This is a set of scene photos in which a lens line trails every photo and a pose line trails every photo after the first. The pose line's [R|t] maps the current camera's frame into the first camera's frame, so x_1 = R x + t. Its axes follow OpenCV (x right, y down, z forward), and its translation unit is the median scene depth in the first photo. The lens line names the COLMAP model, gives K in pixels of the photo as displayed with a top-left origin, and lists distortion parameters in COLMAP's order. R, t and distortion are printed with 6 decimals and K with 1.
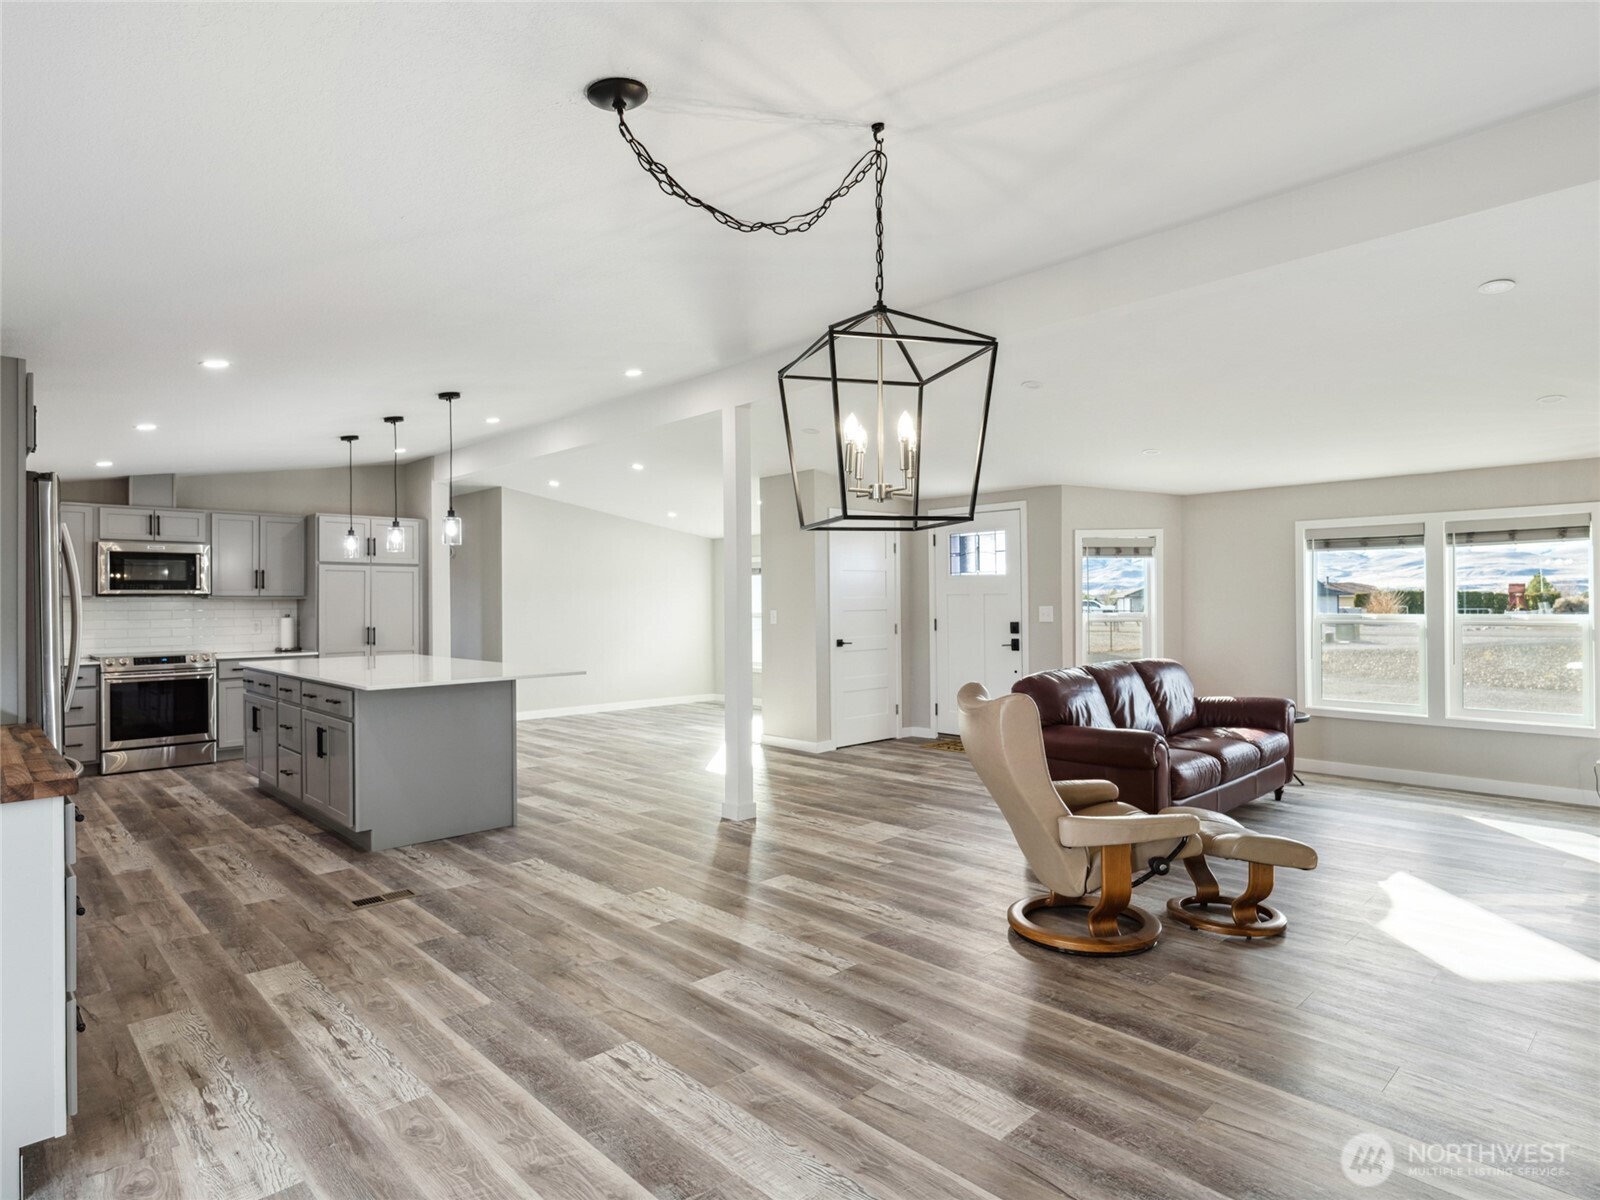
lens RADIAL K [[899.8, 0, 788.4], [0, 899.8, 598.3], [0, 0, 1]] dist [0.008003, -0.004112]
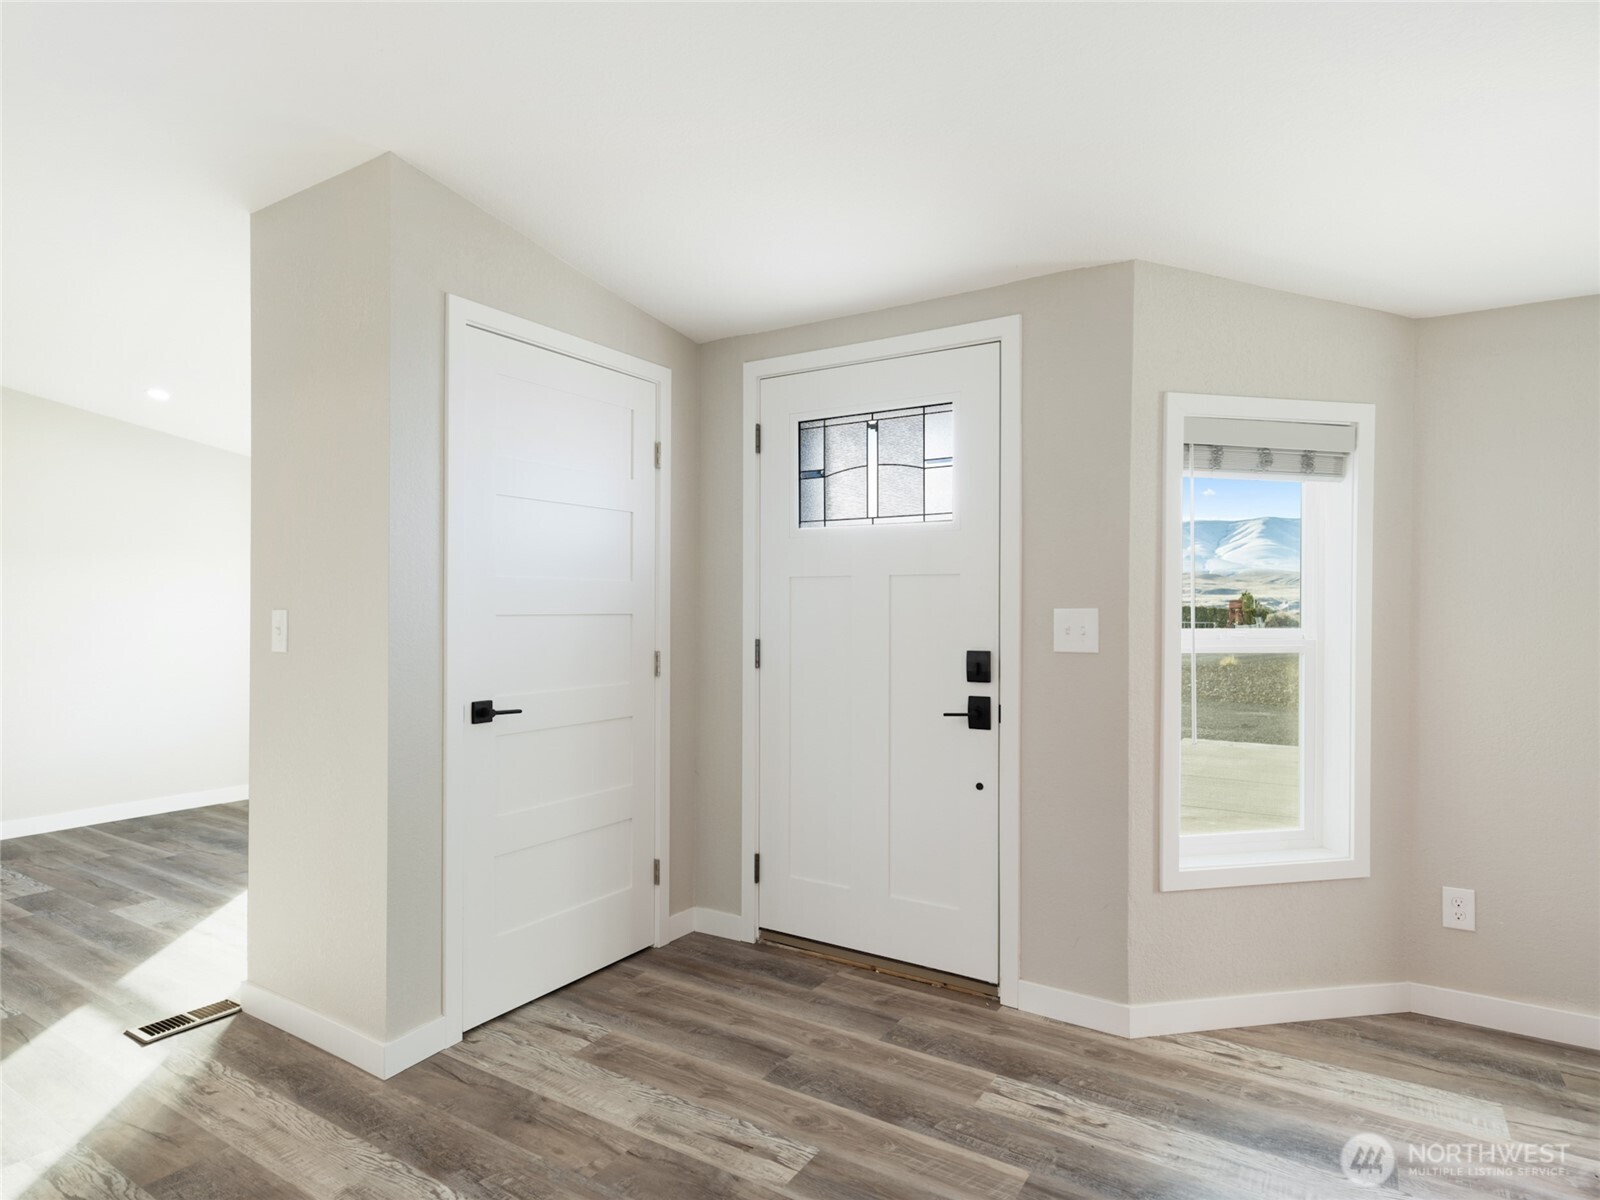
lens RADIAL K [[899.8, 0, 788.9], [0, 899.8, 609.7], [0, 0, 1]] dist [0.008003, -0.004112]
pose [[0.969758, 0.012769, 0.243735, 0.150795], [-0.013516, 0.999908, 0.001389, 0.017728], [-0.243694, -0.004642, 0.969841, 1.151553]]
